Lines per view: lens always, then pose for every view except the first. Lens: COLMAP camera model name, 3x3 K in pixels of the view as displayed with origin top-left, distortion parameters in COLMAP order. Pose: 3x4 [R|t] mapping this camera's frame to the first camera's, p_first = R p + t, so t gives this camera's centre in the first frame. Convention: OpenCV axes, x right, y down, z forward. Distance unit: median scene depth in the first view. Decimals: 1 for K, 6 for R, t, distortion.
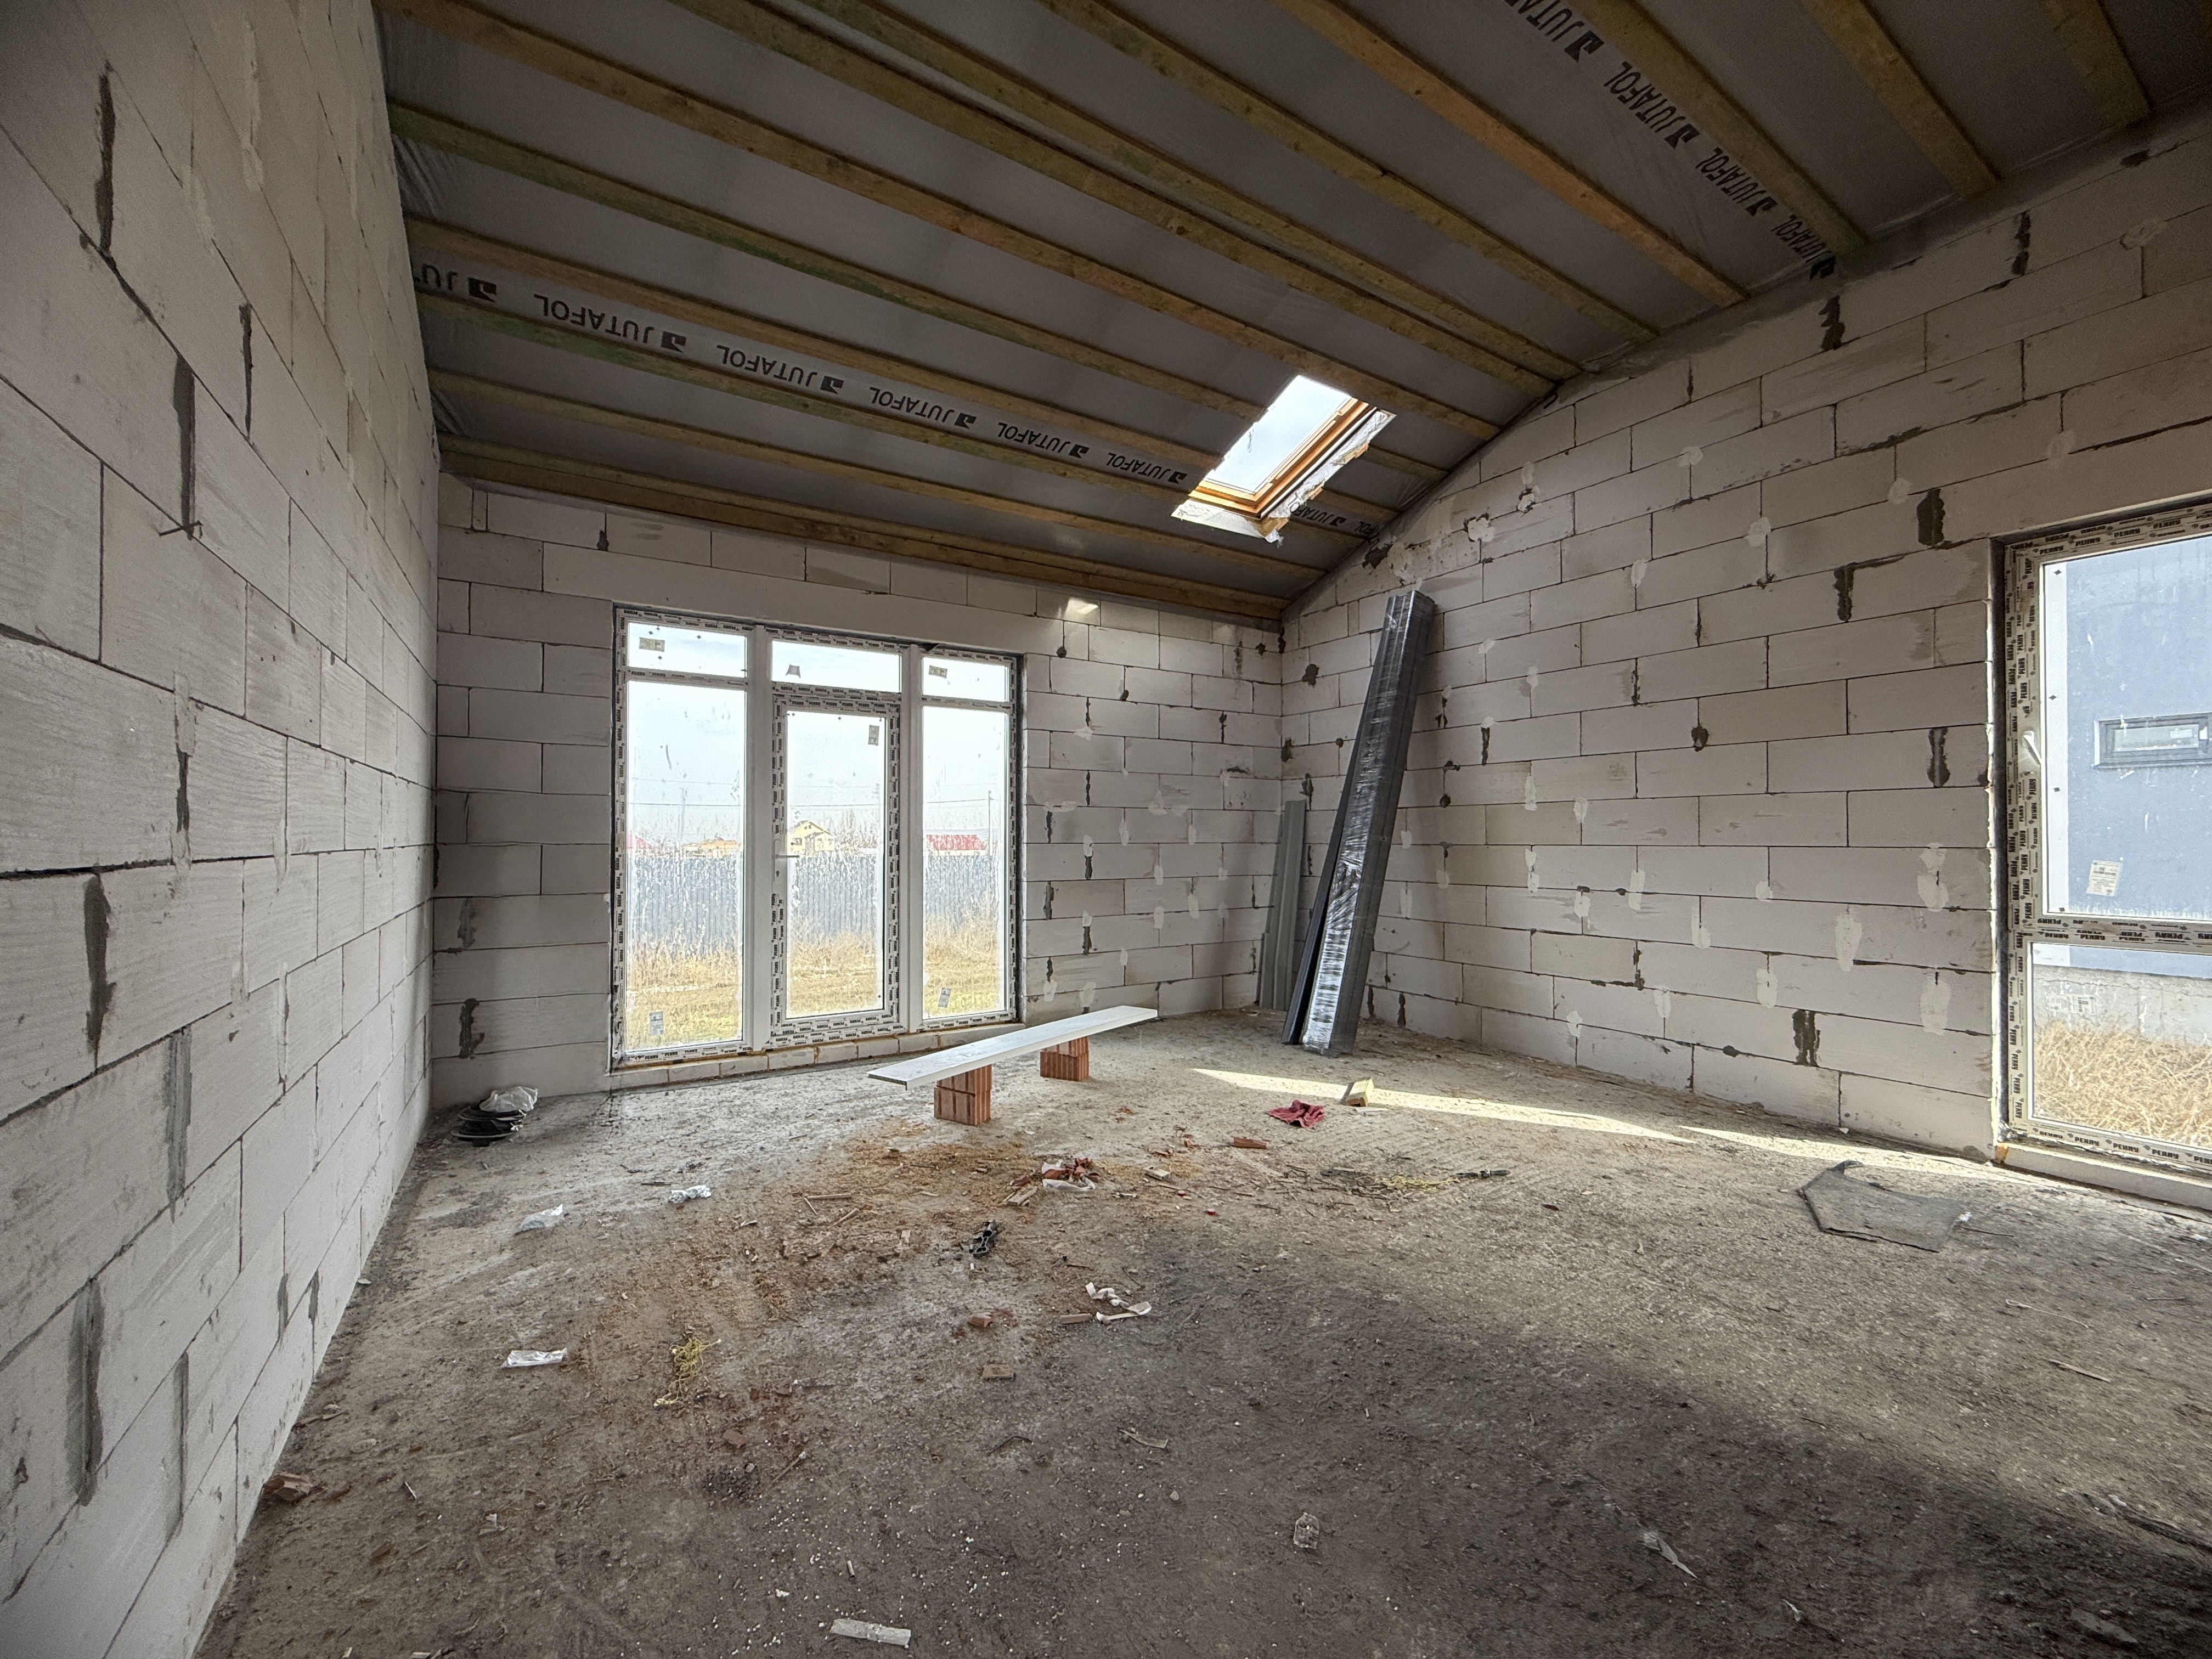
lens RADIAL K [[877.8, 0, 1109.6], [0, 877.8, 826.1], [0, 0, 1]] dist [0.000422, 0.000124]
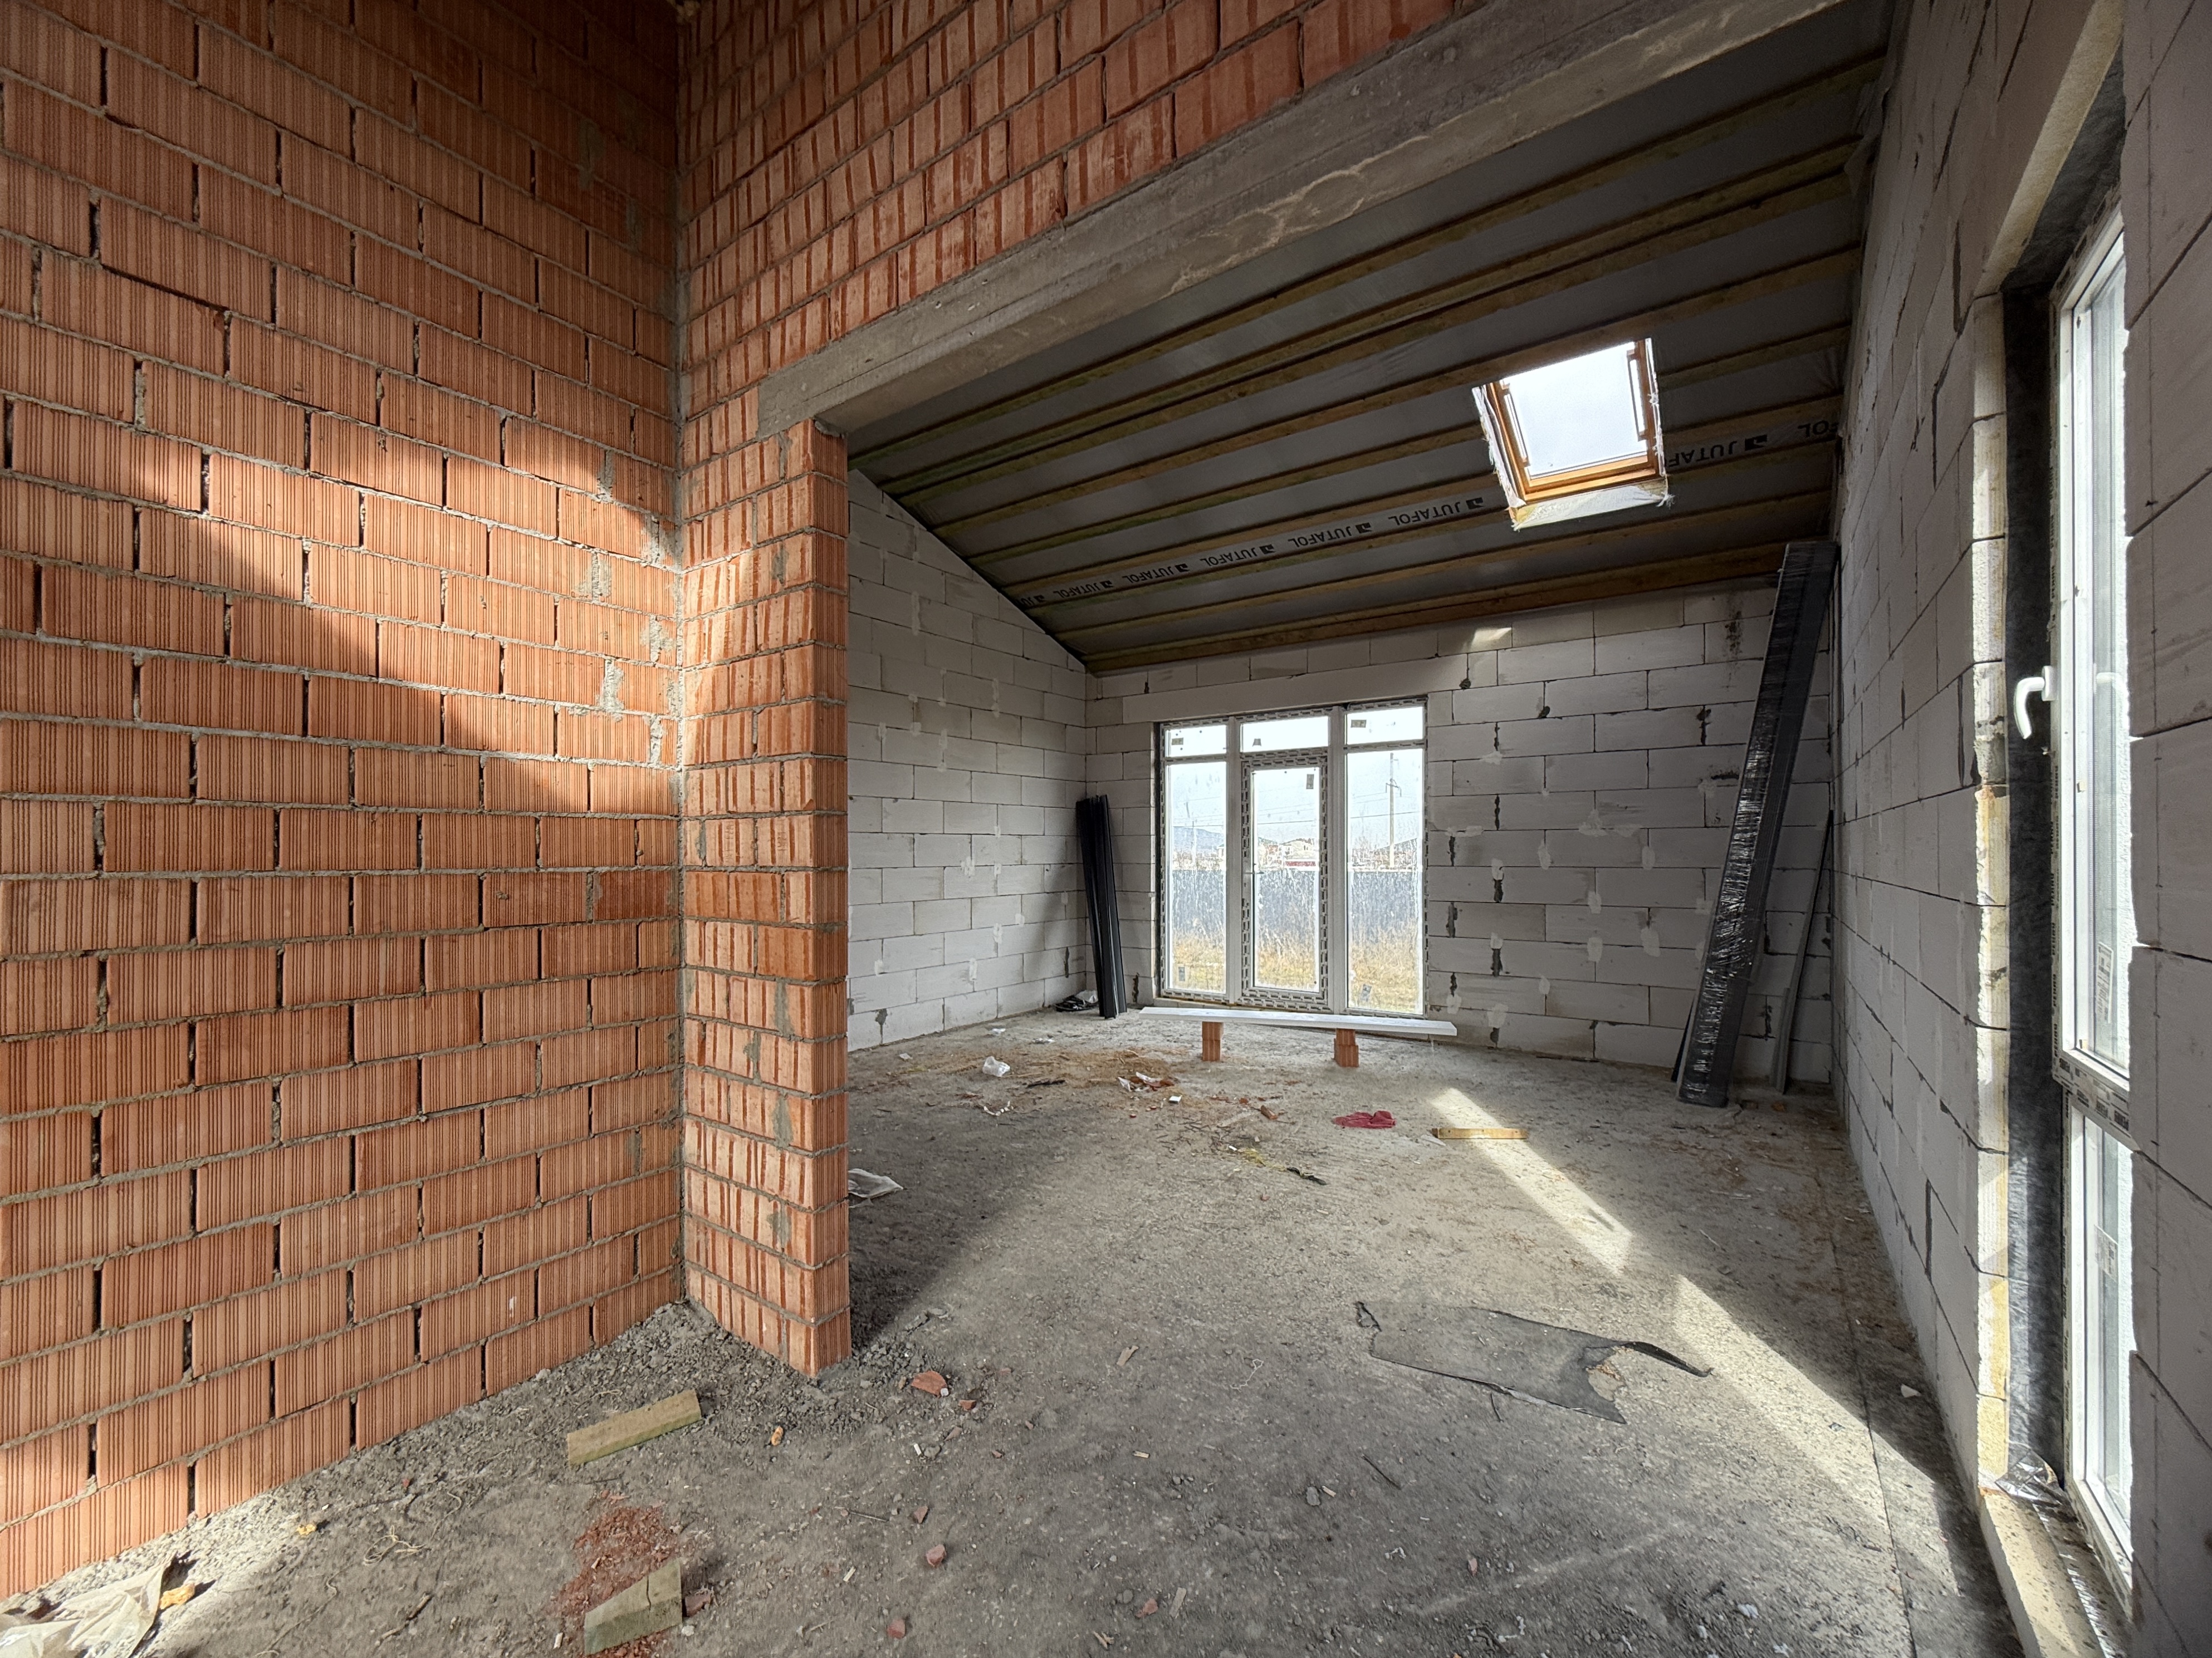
lens RADIAL K [[895.2, 0, 1108.8], [0, 895.2, 840.0], [0, 0, 1]] dist [0.003470, 0.000197]
pose [[0.378623, -0.013073, -0.925458, 1.076682], [0.015878, 0.999845, -0.007628, -0.014072], [0.925415, -0.011806, 0.378772, 0.275783]]
